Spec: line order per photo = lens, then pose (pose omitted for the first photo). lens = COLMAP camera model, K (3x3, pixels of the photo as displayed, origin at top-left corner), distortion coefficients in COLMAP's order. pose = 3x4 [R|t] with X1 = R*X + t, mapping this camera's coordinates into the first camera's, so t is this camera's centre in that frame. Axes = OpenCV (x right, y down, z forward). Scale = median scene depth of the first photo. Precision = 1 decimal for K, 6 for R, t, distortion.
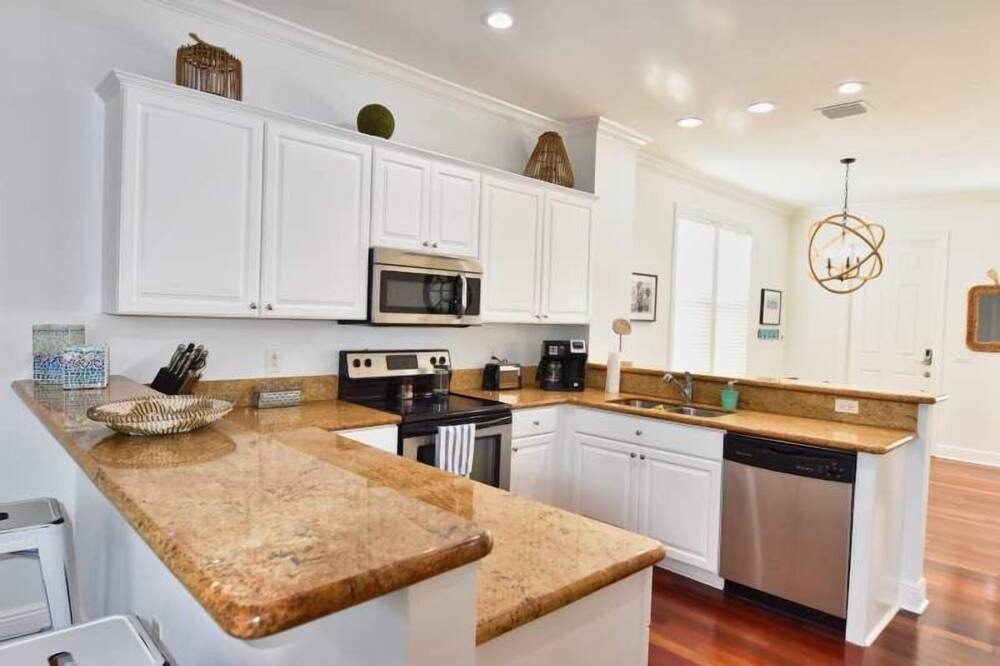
lens RADIAL K [[608.0, 0, 500.0], [0, 608.0, 333.0], [0, 0, 1]] dist [-0.013200, -0.002981]
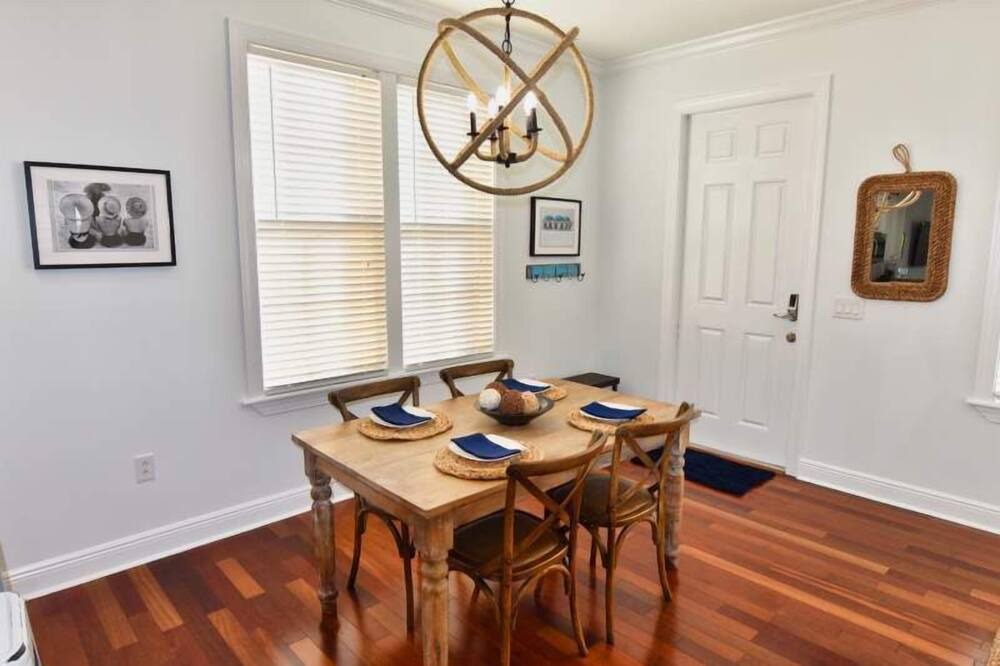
lens RADIAL K [[608.0, 0, 500.0], [0, 608.0, 333.0], [0, 0, 1]] dist [-0.013200, -0.002981]
pose [[0.999518, -0.027065, -0.015212, 0.460488], [0.028700, 0.992330, 0.120239, -0.014124], [0.011841, -0.120617, 0.992628, 0.441111]]
